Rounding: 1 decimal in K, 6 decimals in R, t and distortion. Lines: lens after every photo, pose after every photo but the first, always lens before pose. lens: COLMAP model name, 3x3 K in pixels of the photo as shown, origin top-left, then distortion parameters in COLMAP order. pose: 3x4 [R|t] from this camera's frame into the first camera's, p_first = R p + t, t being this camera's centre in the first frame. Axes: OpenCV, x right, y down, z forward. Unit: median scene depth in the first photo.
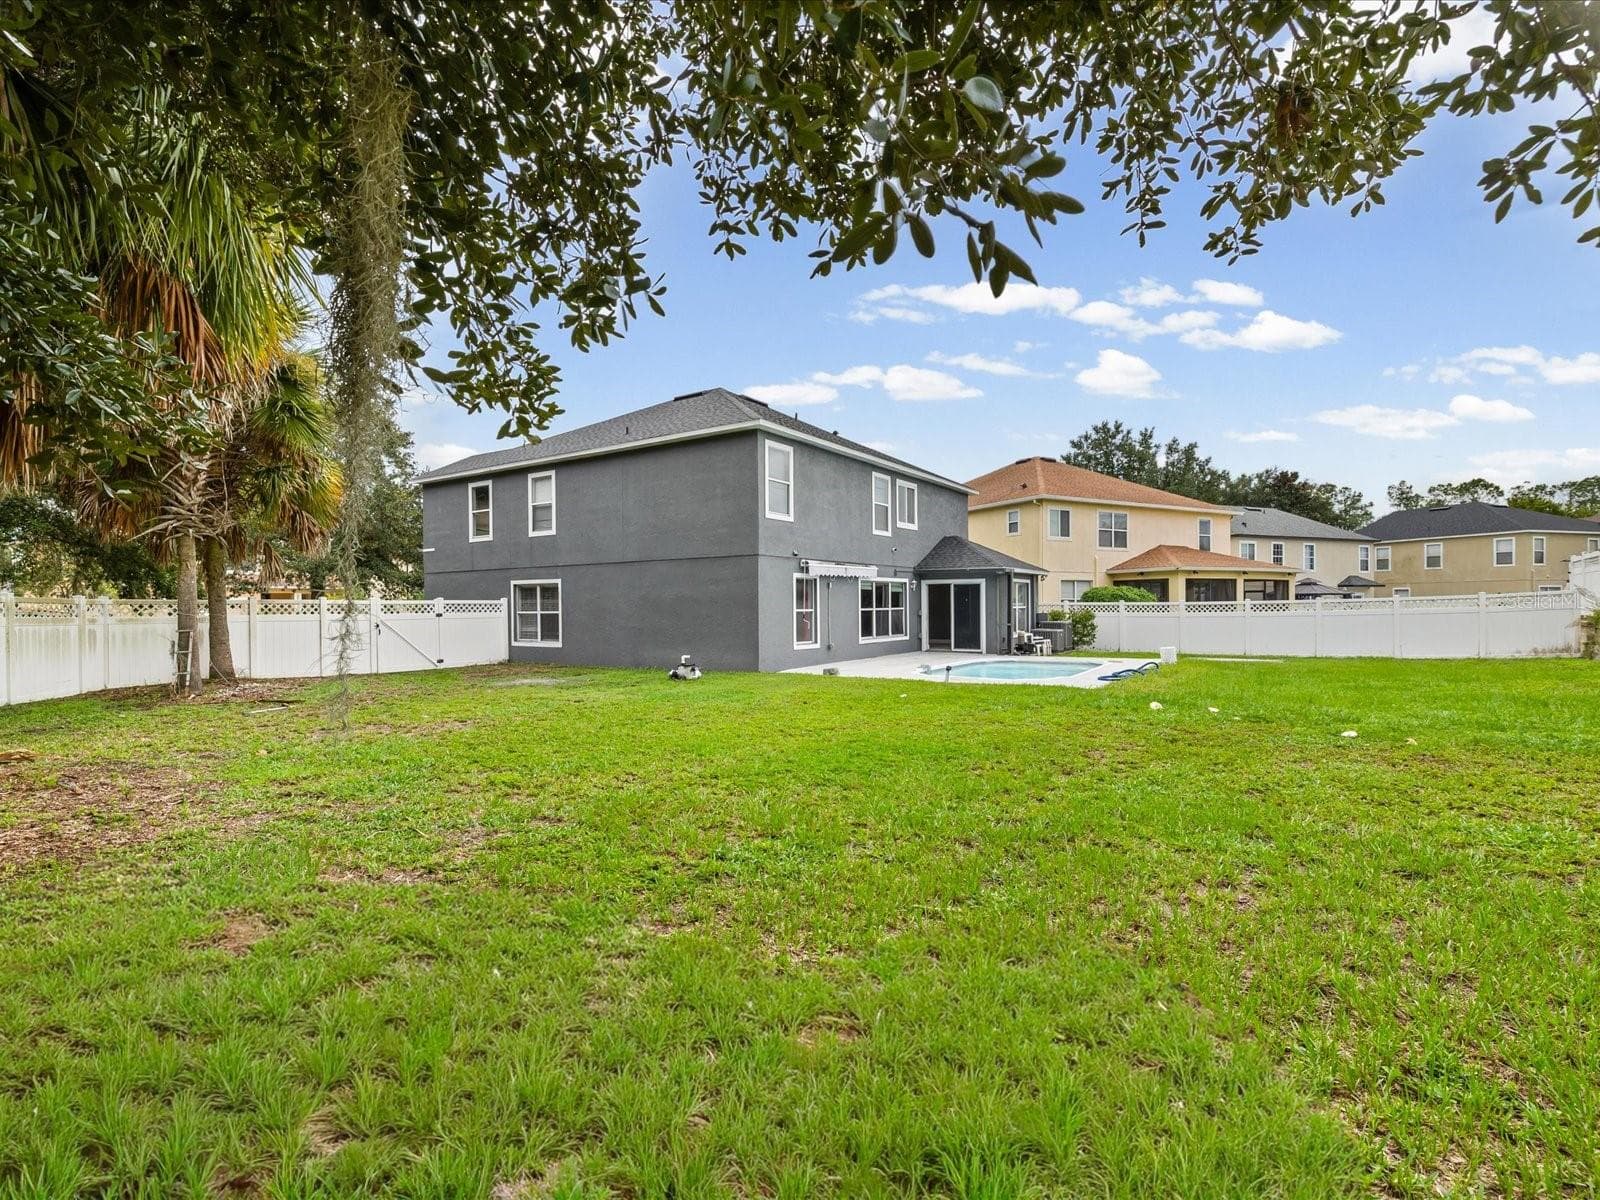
lens RADIAL K [[776.7, 0, 800.0], [0, 776.7, 600.0], [0, 0, 1]] dist [0.000666, 0.000063]
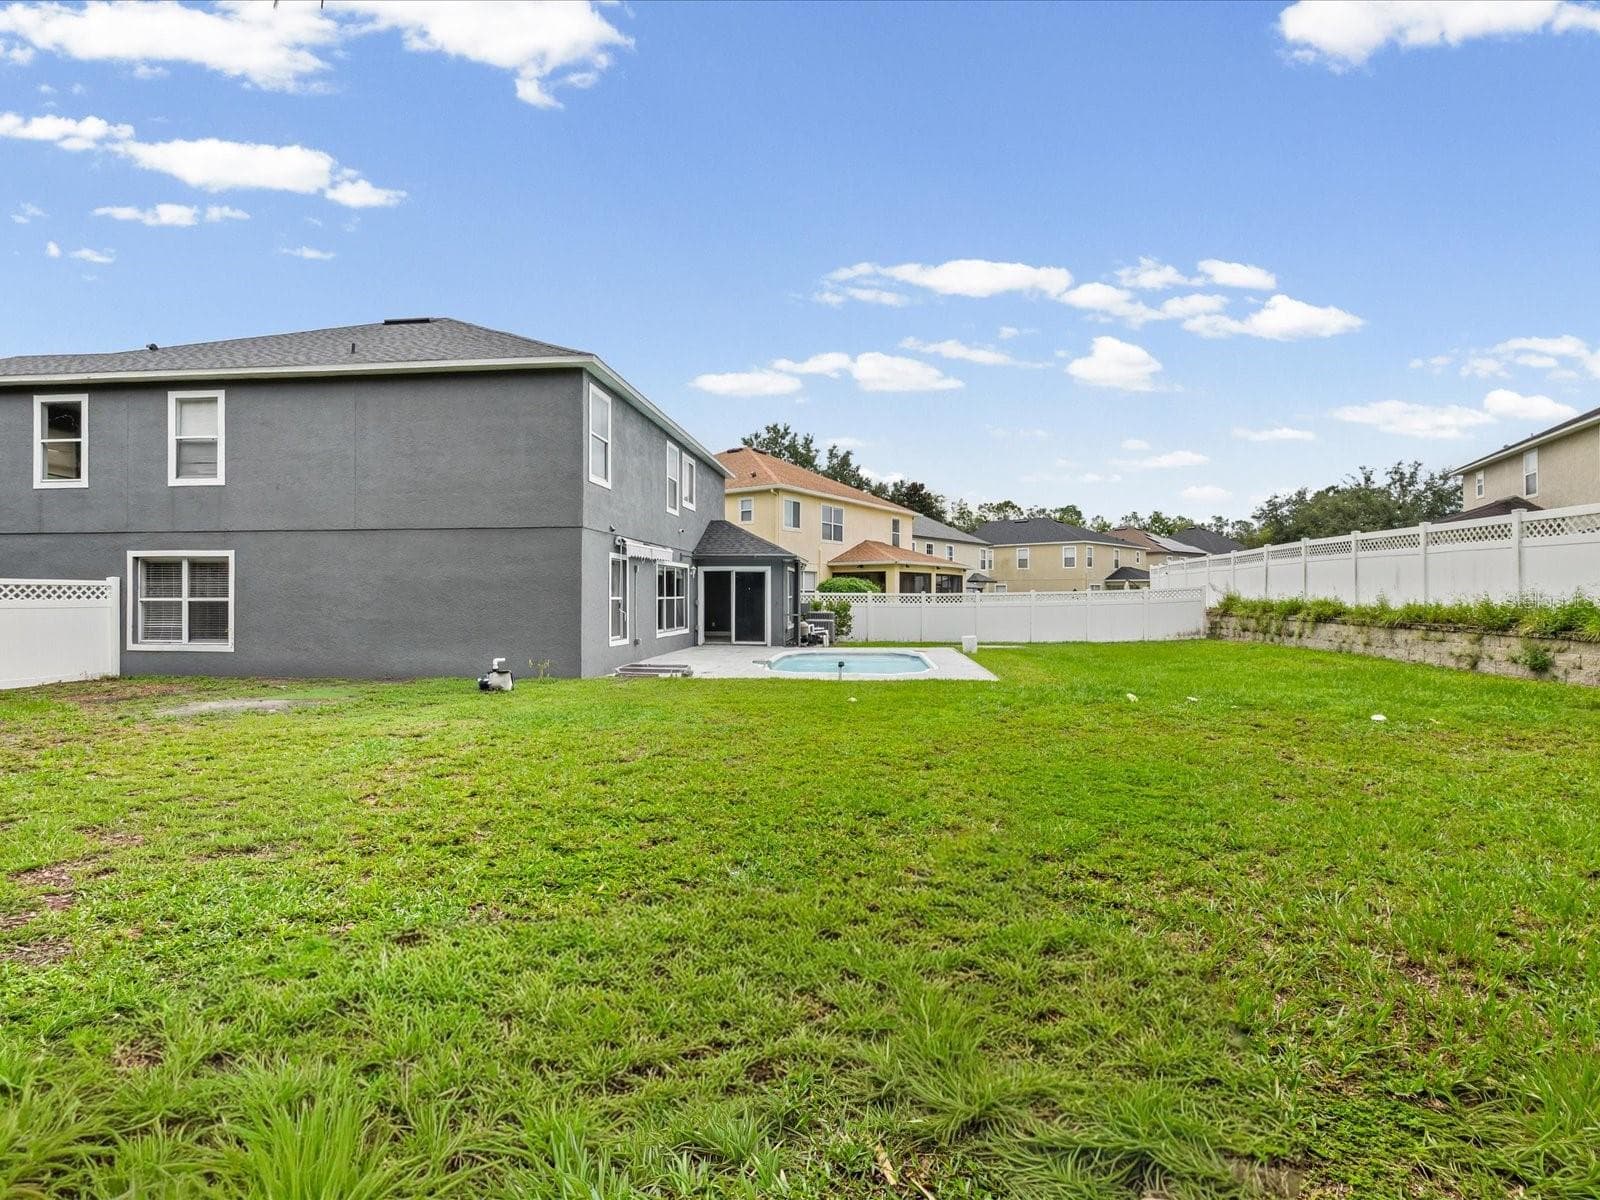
lens RADIAL K [[770.8, 0, 796.6], [0, 770.8, 586.9], [0, 0, 1]] dist [0.003310, 0.000499]
pose [[0.887234, 0.013076, 0.461135, -0.166448], [-0.010584, 0.999912, -0.007988, 0.004610], [-0.461198, 0.002207, 0.887294, 0.156073]]
